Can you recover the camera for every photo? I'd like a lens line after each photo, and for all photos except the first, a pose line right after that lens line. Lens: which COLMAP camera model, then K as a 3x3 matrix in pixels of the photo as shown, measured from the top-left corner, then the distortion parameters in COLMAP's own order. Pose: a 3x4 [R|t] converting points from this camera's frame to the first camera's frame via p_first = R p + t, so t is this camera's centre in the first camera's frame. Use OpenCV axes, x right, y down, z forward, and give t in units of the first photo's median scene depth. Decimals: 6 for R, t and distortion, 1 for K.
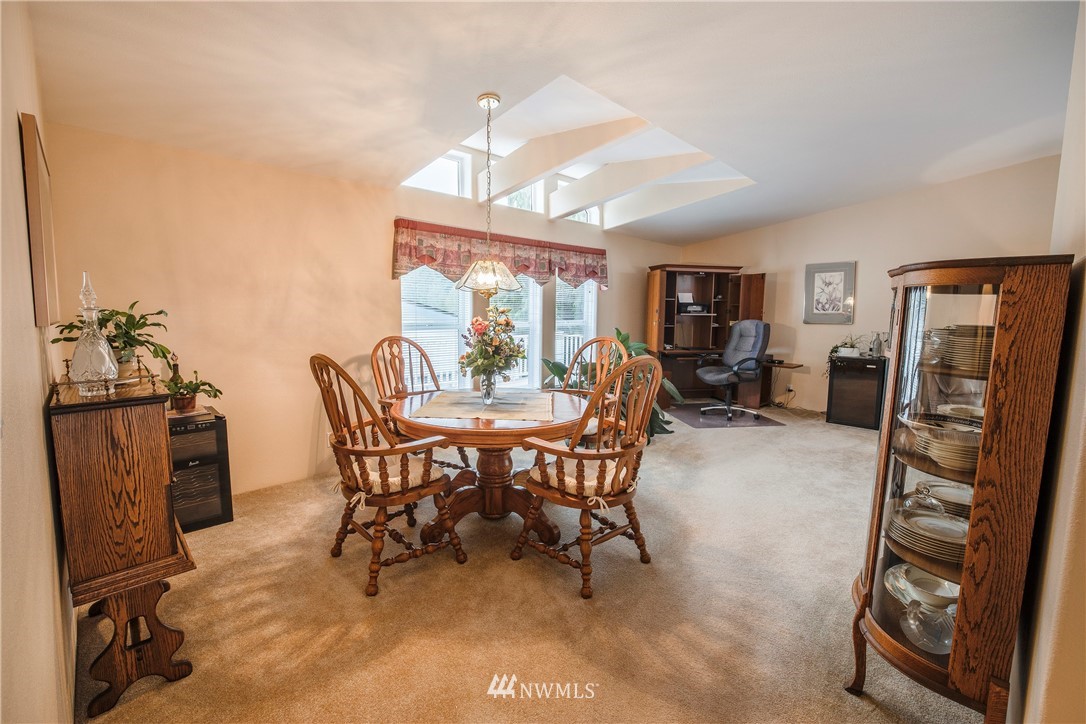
lens RADIAL K [[458.5, 0, 545.8], [0, 458.5, 354.6], [0, 0, 1]] dist [-0.026932, 0.000259]
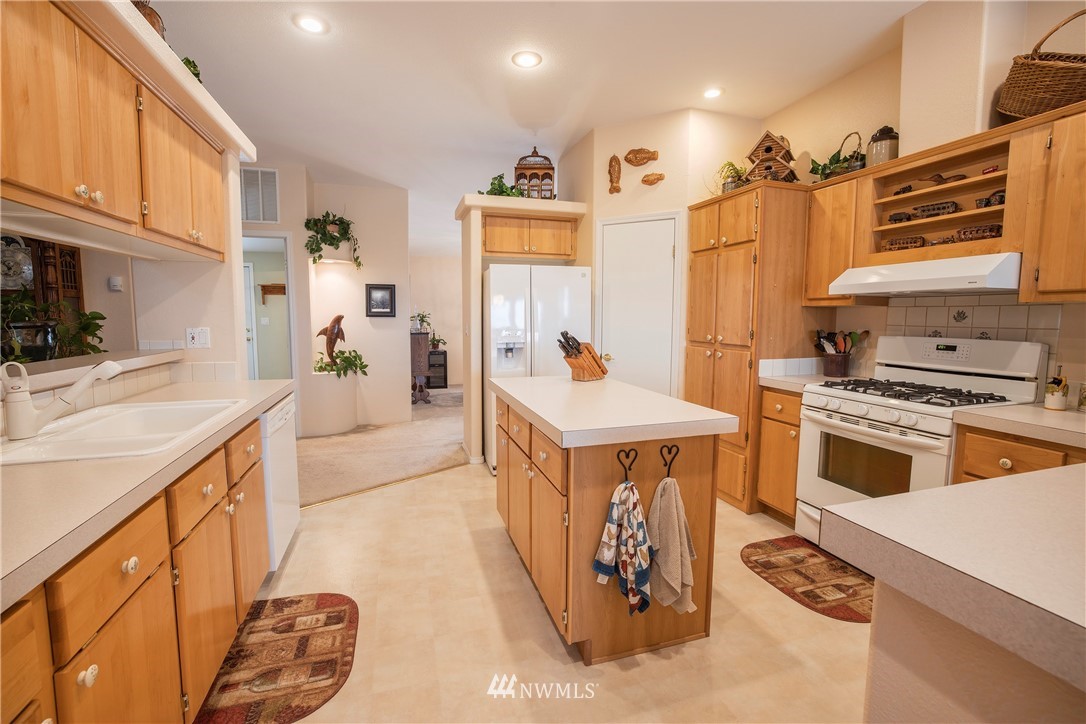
lens RADIAL K [[458.5, 0, 545.8], [0, 458.5, 354.6], [0, 0, 1]] dist [-0.026932, 0.000259]
pose [[0.888087, 0.034045, -0.458413, 1.226562], [-0.042396, 0.999069, -0.007936, 0.158671], [0.457717, 0.026483, 0.888704, -1.346514]]
